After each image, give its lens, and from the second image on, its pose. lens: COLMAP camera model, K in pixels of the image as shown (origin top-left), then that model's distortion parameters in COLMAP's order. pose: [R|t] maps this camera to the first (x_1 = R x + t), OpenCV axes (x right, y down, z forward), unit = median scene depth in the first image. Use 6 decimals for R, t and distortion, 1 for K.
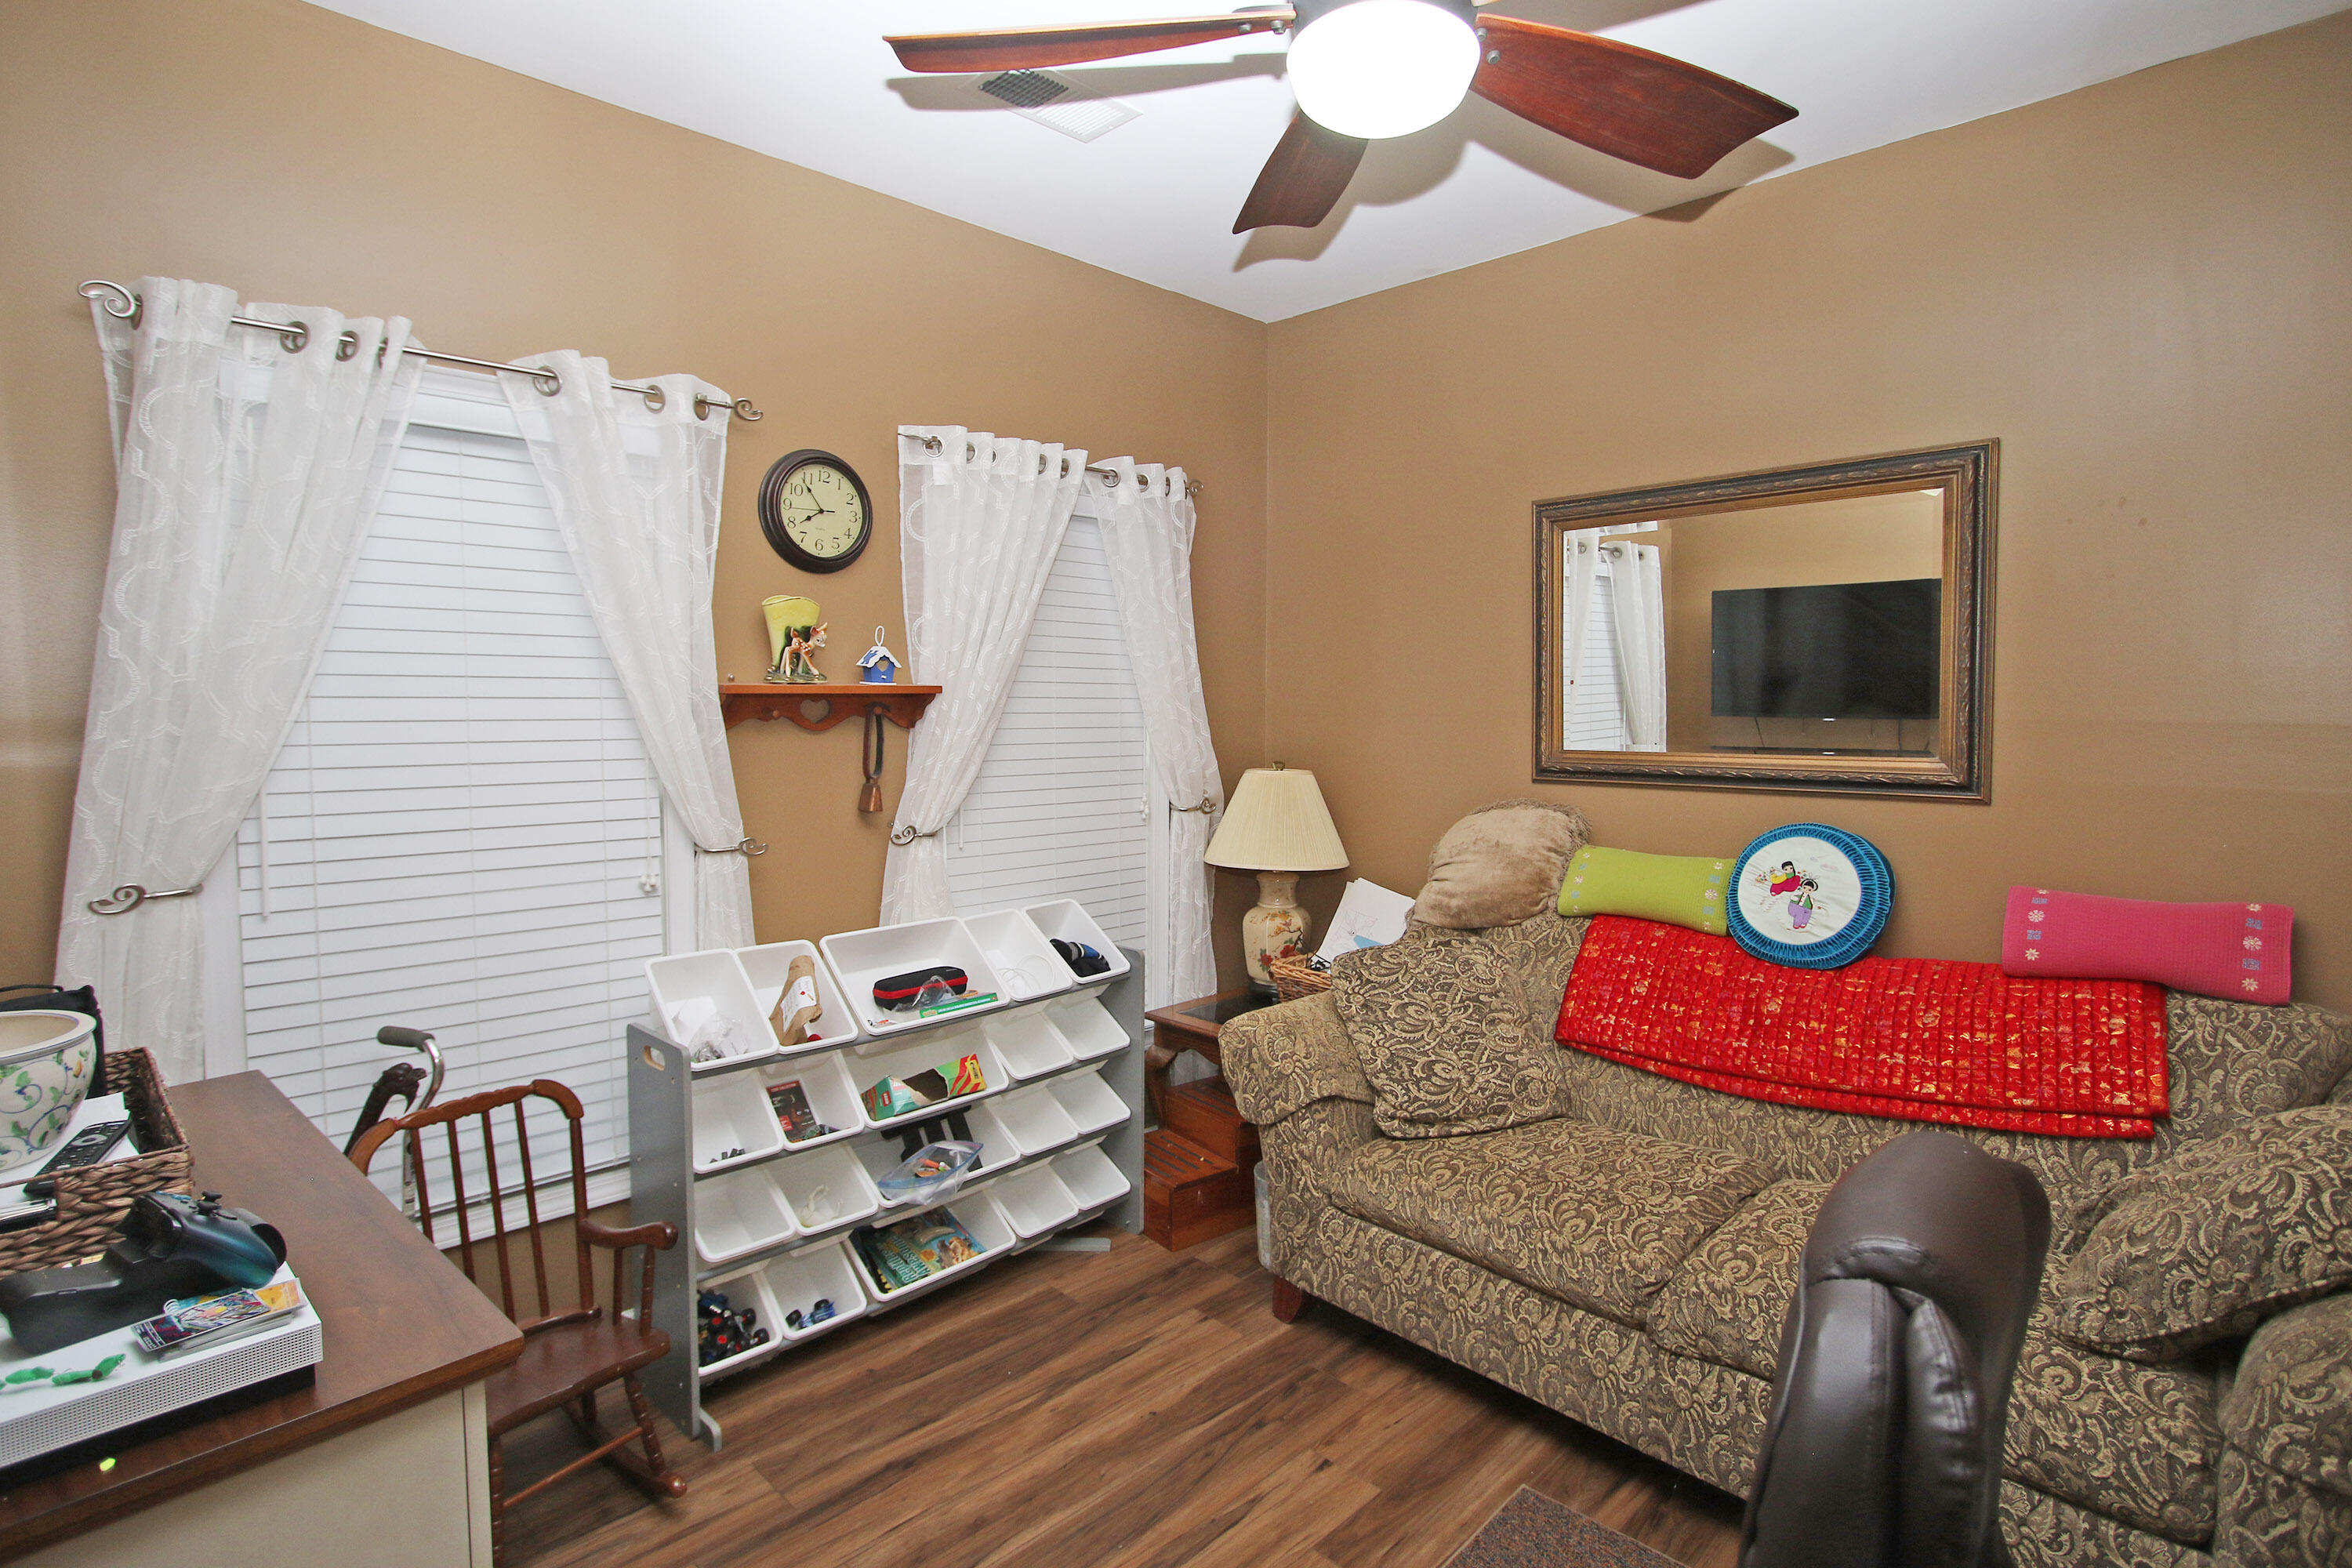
lens RADIAL K [[1172.0, 0, 1149.7], [0, 1172.0, 741.7], [0, 0, 1]] dist [0.000282, 0.000589]
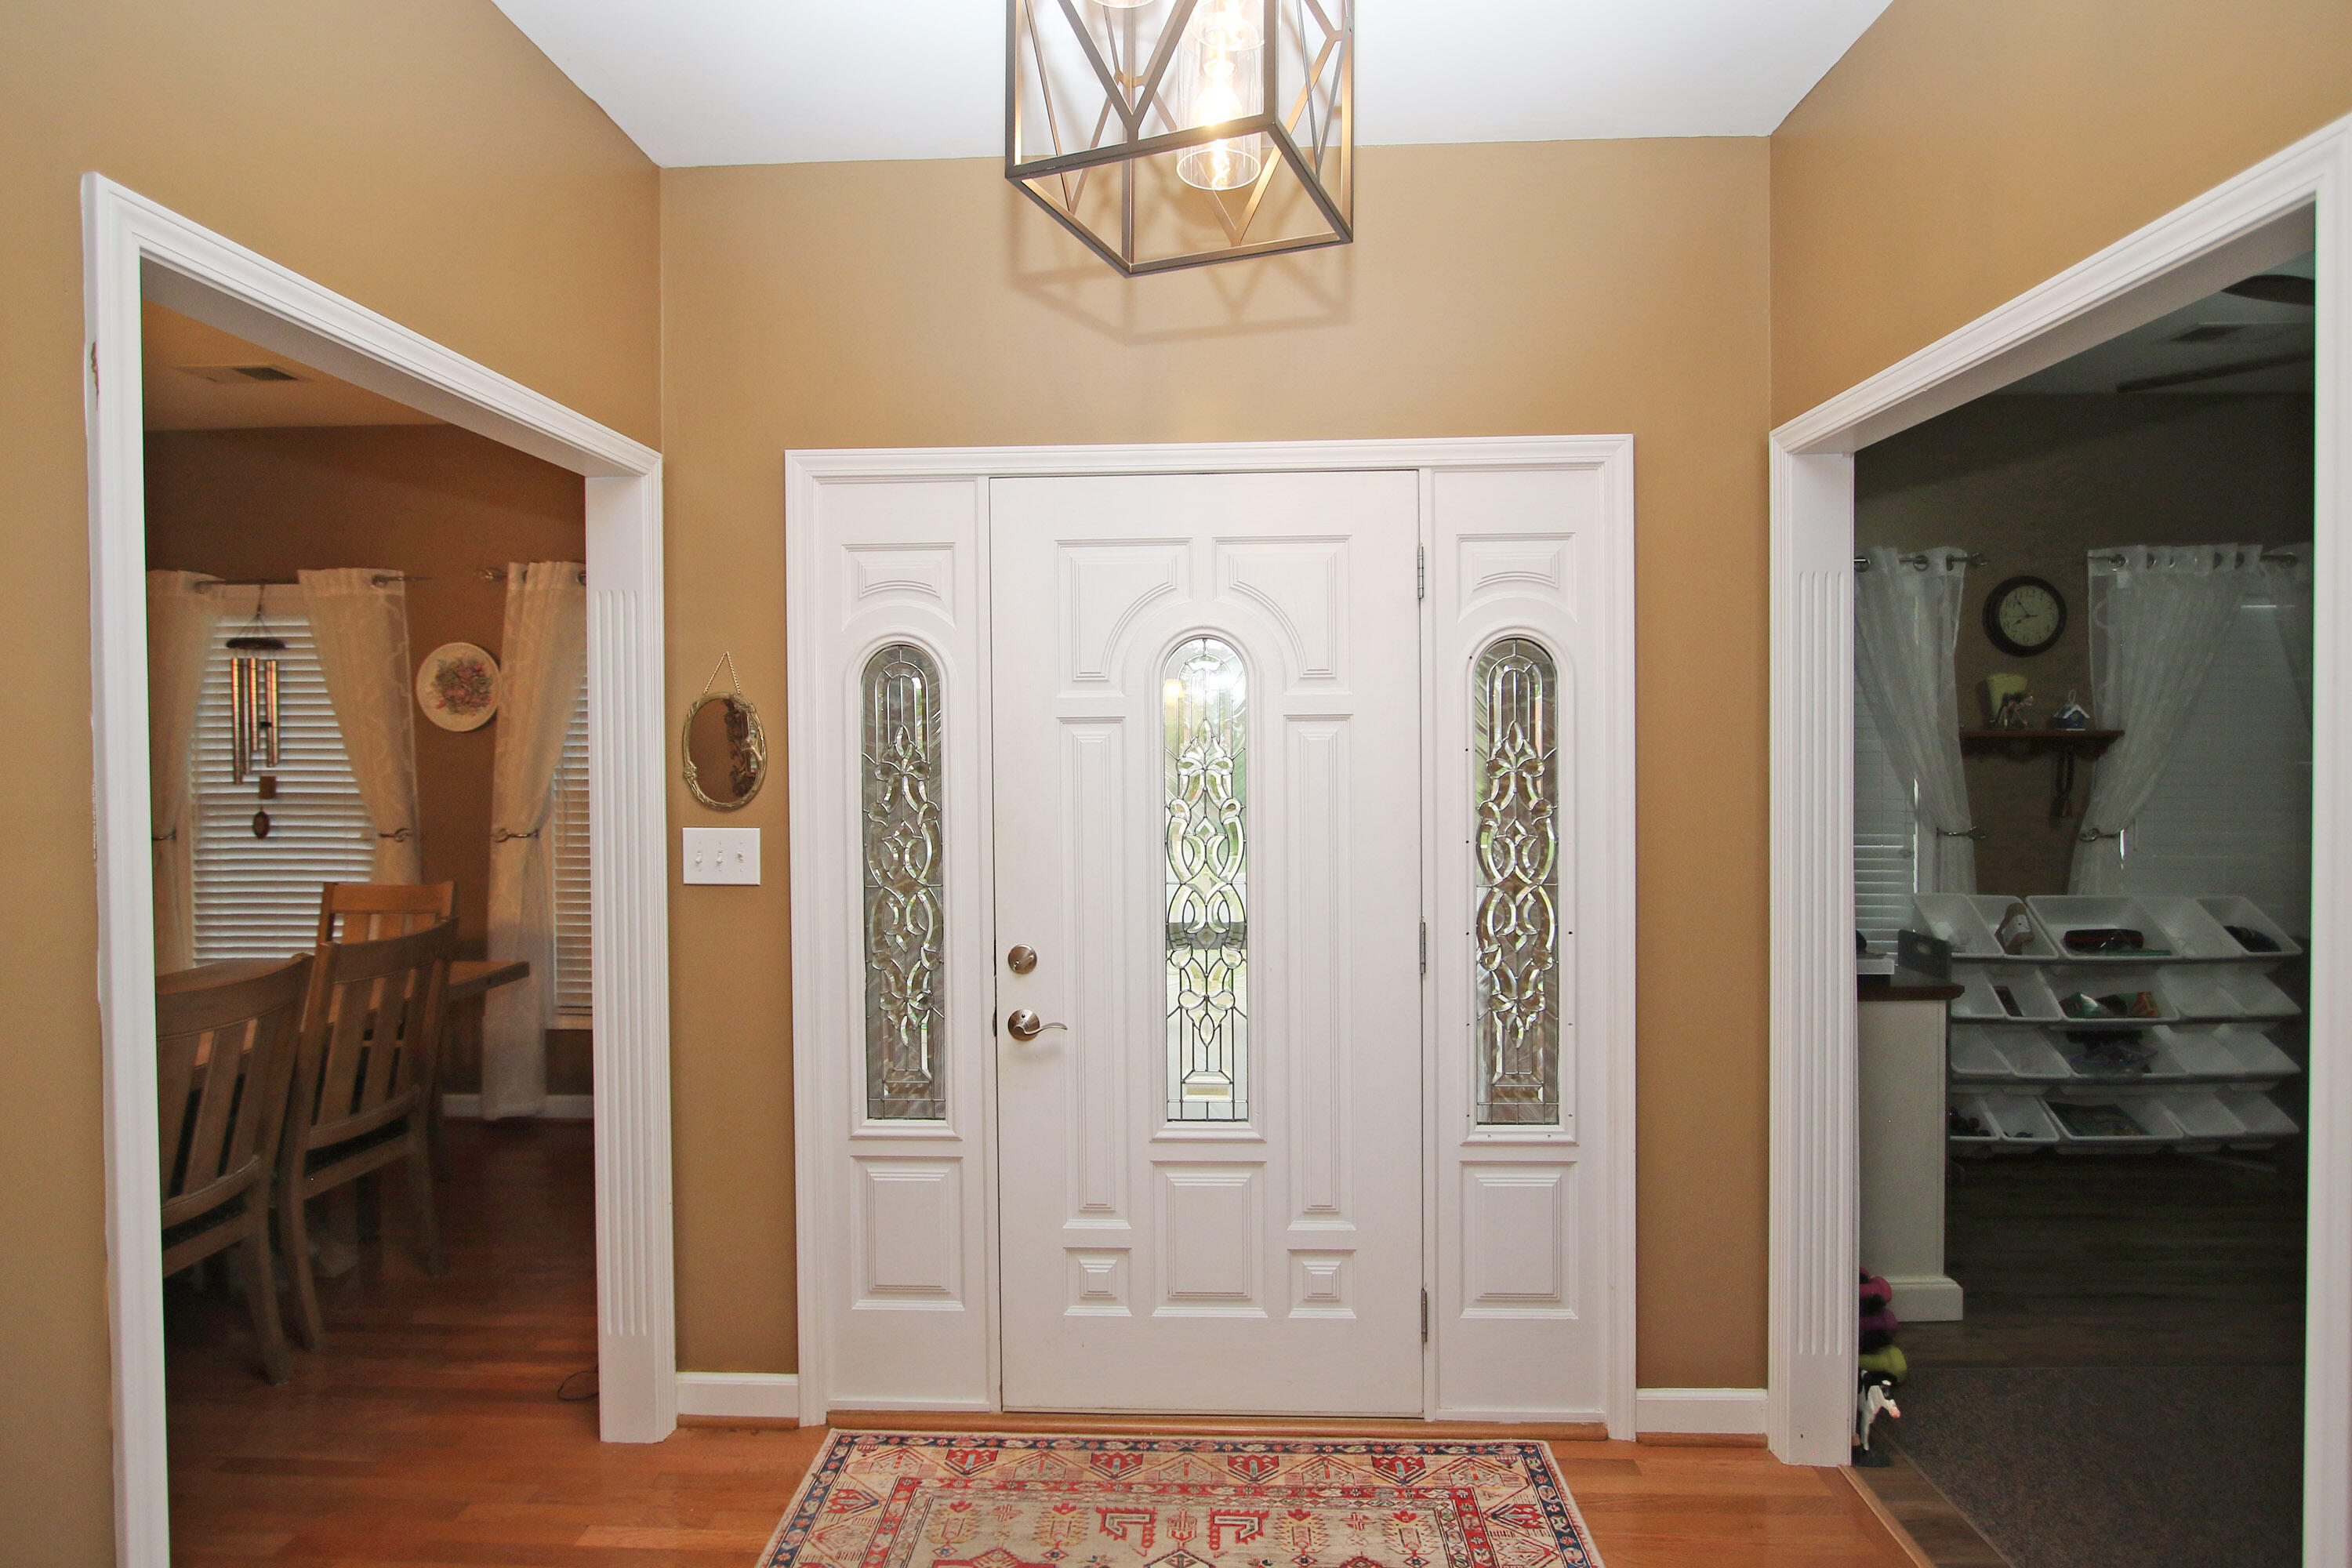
lens RADIAL K [[1204.4, 0, 1190.8], [0, 1204.4, 756.1], [0, 0, 1]] dist [-0.003686, -0.001210]
pose [[0.705224, 0.008335, -0.708936, 0.059178], [-0.024052, 0.999637, -0.012173, 0.029029], [0.708576, 0.025636, 0.705168, -0.853282]]
